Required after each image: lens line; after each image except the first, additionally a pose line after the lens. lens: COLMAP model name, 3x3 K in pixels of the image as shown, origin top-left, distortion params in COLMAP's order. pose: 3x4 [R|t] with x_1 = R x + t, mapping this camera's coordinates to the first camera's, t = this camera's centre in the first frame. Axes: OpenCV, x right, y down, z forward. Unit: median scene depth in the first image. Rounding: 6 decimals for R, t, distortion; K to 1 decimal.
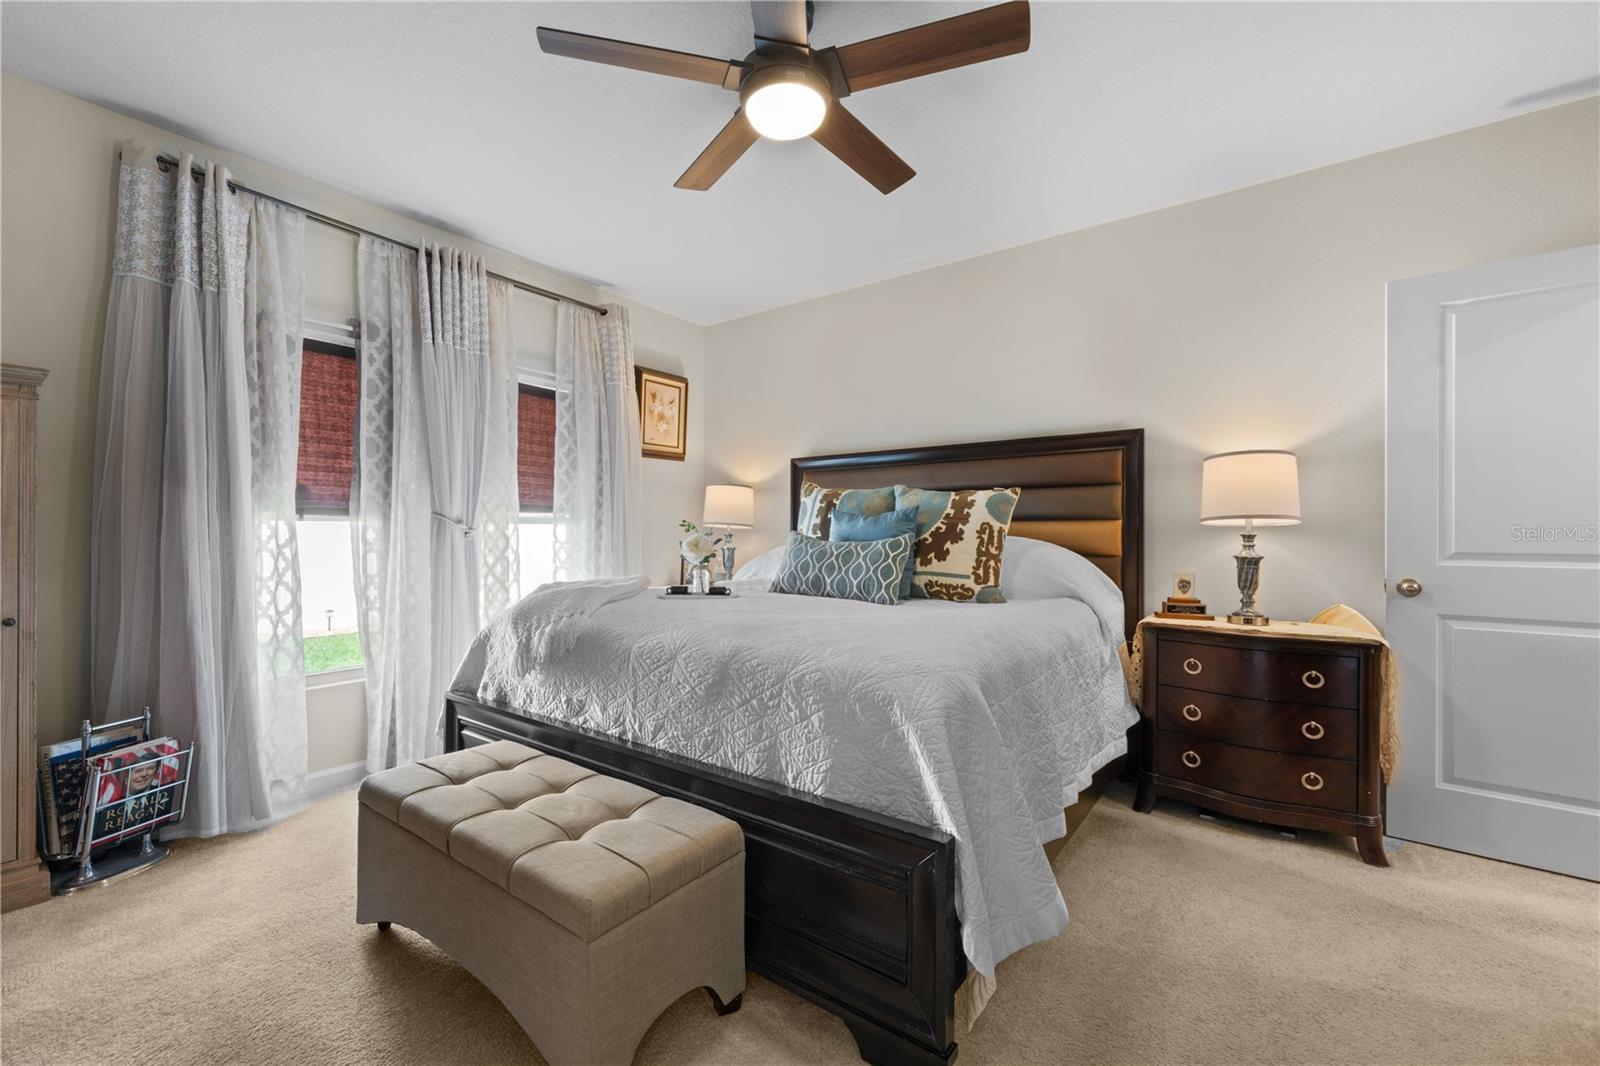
lens RADIAL K [[650.4, 0, 800.9], [0, 650.4, 538.2], [0, 0, 1]] dist [0.000858, -0.000257]
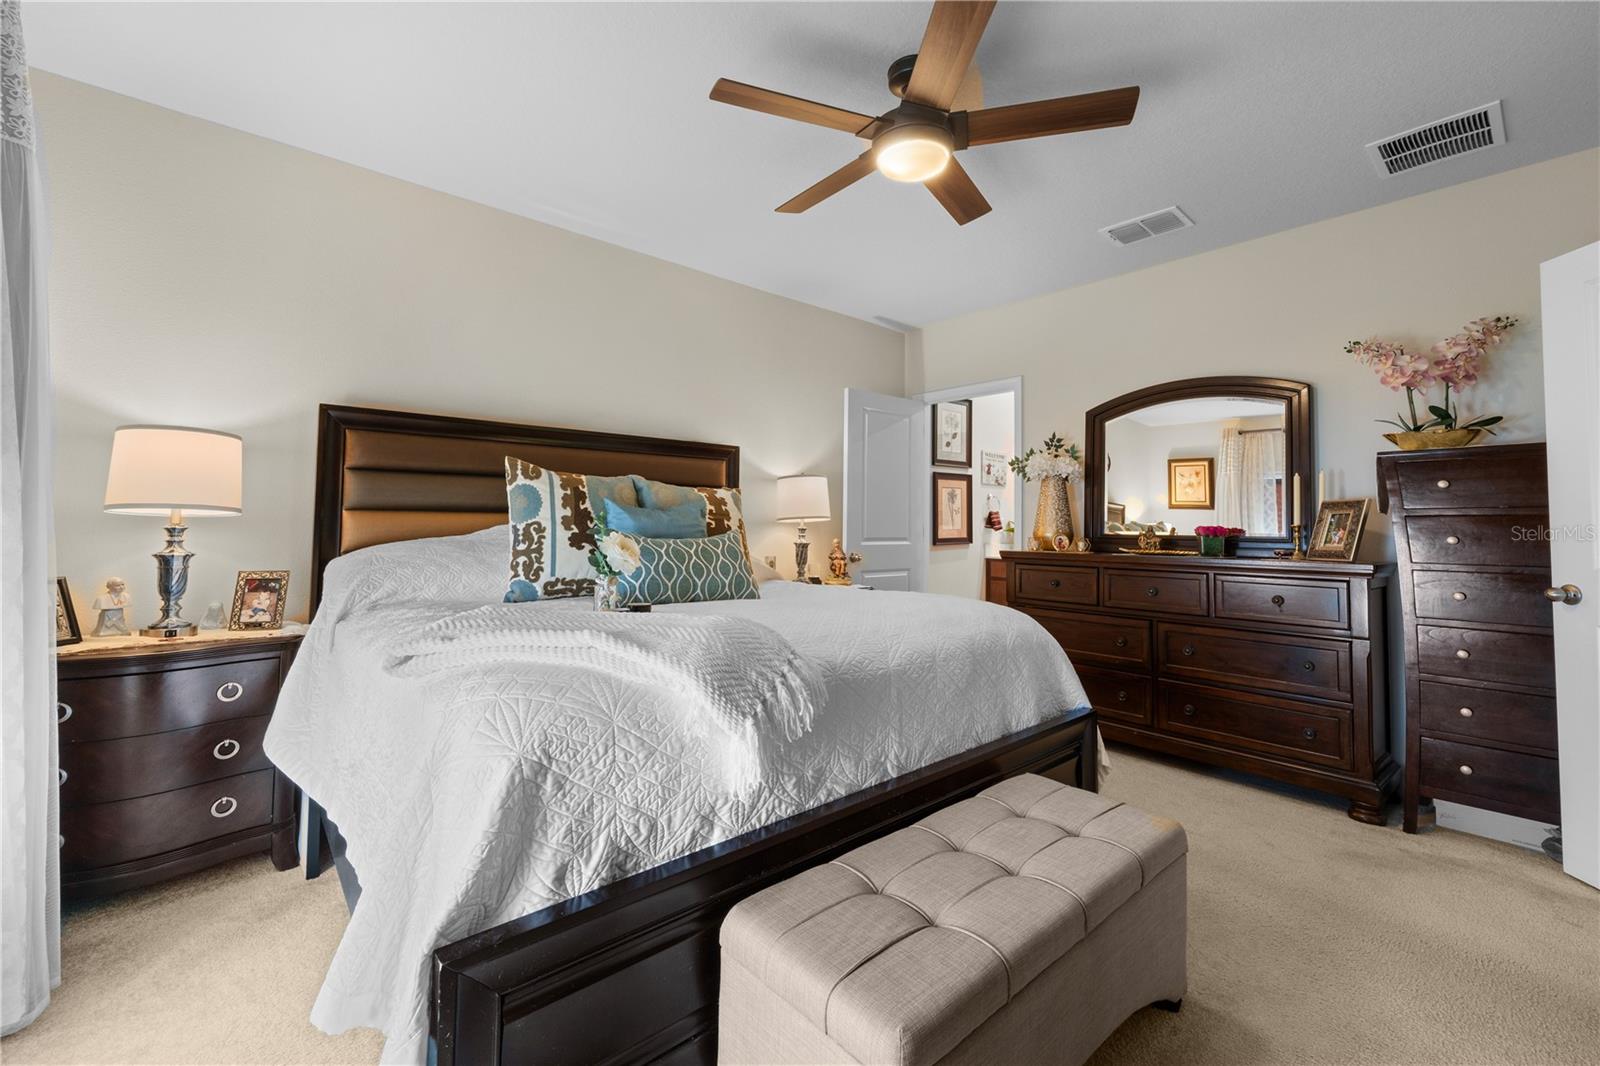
lens RADIAL K [[662.5, 0, 805.1], [0, 662.5, 532.3], [0, 0, 1]] dist [0.000476, -0.000134]
pose [[0.223566, -0.011443, 0.974622, -1.026759], [0.006083, 0.999928, 0.010345, -0.015762], [-0.974670, 0.003616, 0.223619, 0.839171]]
